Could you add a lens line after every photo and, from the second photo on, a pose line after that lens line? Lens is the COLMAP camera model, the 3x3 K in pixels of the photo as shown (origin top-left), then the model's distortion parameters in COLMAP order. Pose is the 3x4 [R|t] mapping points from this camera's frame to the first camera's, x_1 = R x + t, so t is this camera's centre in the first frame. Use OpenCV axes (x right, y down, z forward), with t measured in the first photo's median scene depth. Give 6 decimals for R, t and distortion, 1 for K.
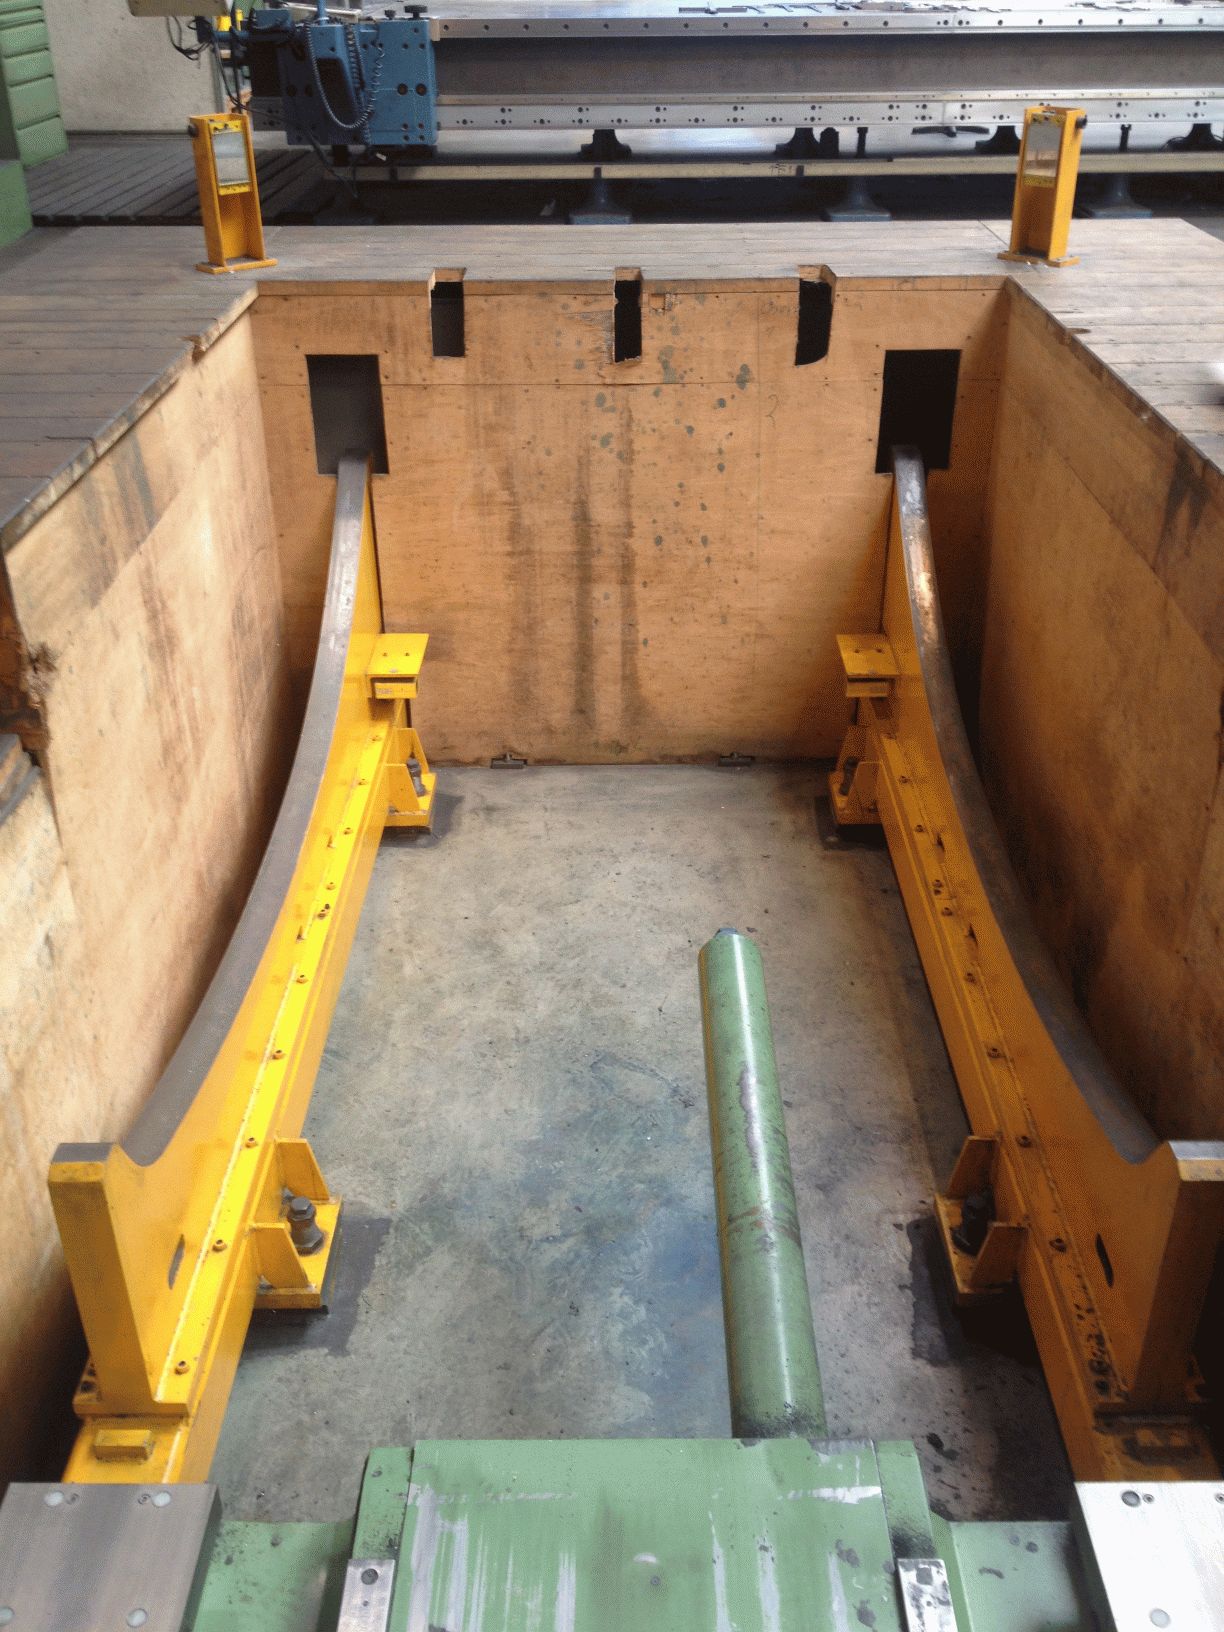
lens RADIAL K [[1536.2, 0, 612.0], [0, 1536.2, 816.0], [0, 0, 1]] dist [0.080331, -0.158265]
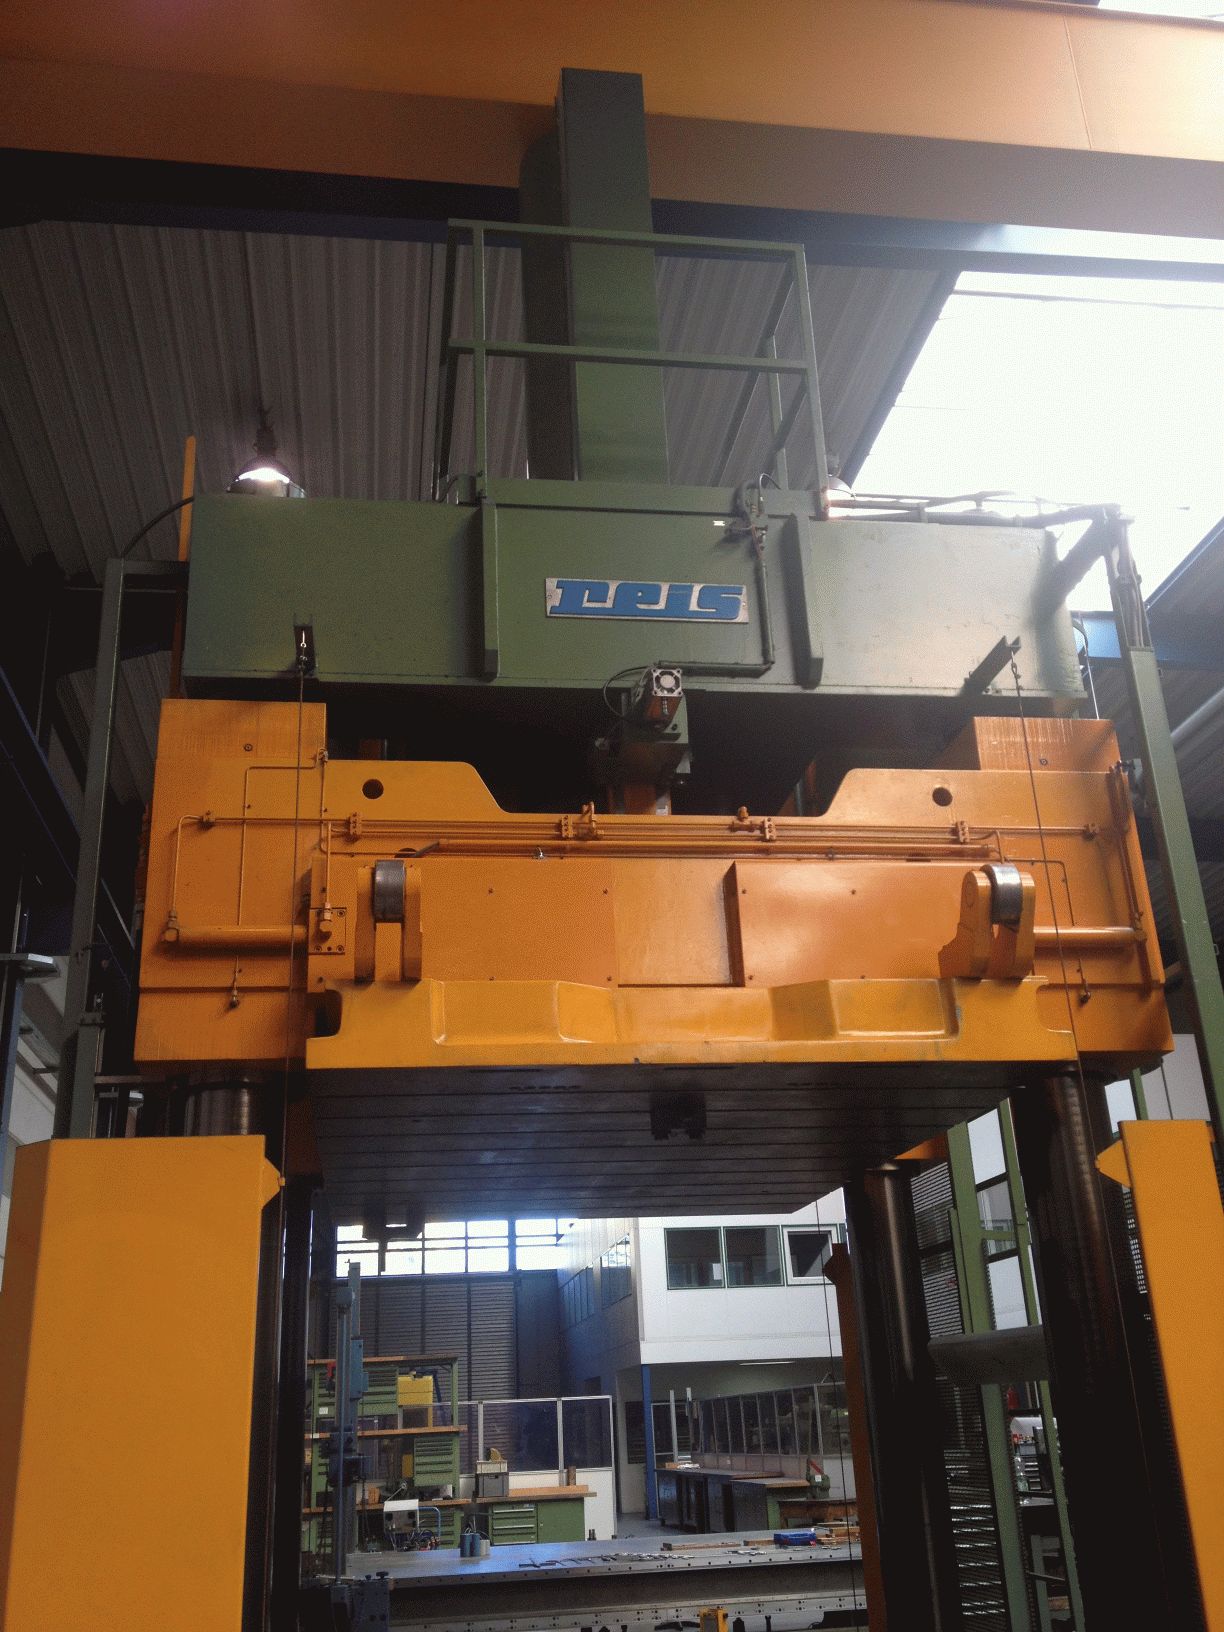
lens RADIAL K [[1540.9, 0, 619.3], [0, 1540.9, 799.7], [0, 0, 1]] dist [0.097621, -0.153012]
pose [[0.987778, 0.024979, 0.153852, -0.188776], [0.106331, 0.613730, -0.782323, 0.495461], [-0.113965, 0.789120, 0.603573, -1.087789]]
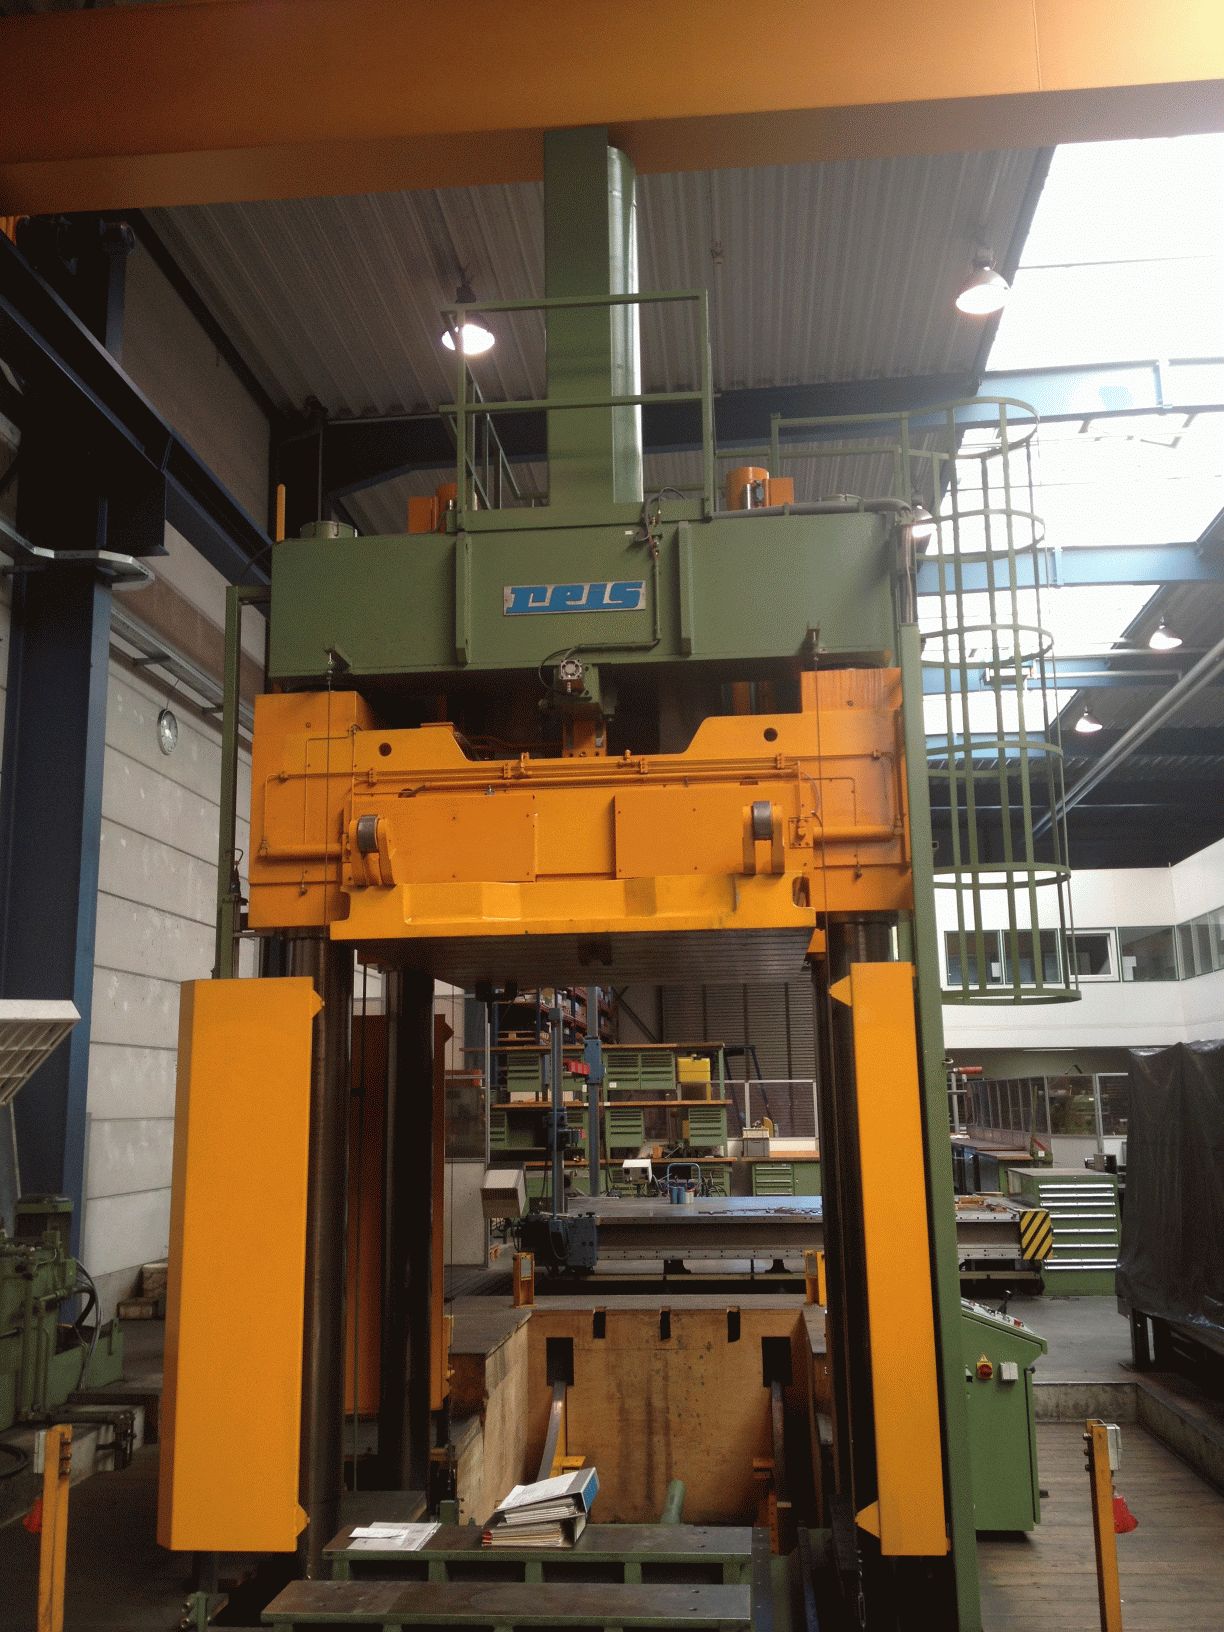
lens RADIAL K [[1540.9, 0, 619.3], [0, 1540.9, 799.7], [0, 0, 1]] dist [0.097621, -0.153012]
pose [[0.996769, -0.023781, -0.076717, 0.152414], [-0.032262, 0.756171, -0.653578, 0.729026], [0.073554, 0.653941, 0.752961, -1.576945]]
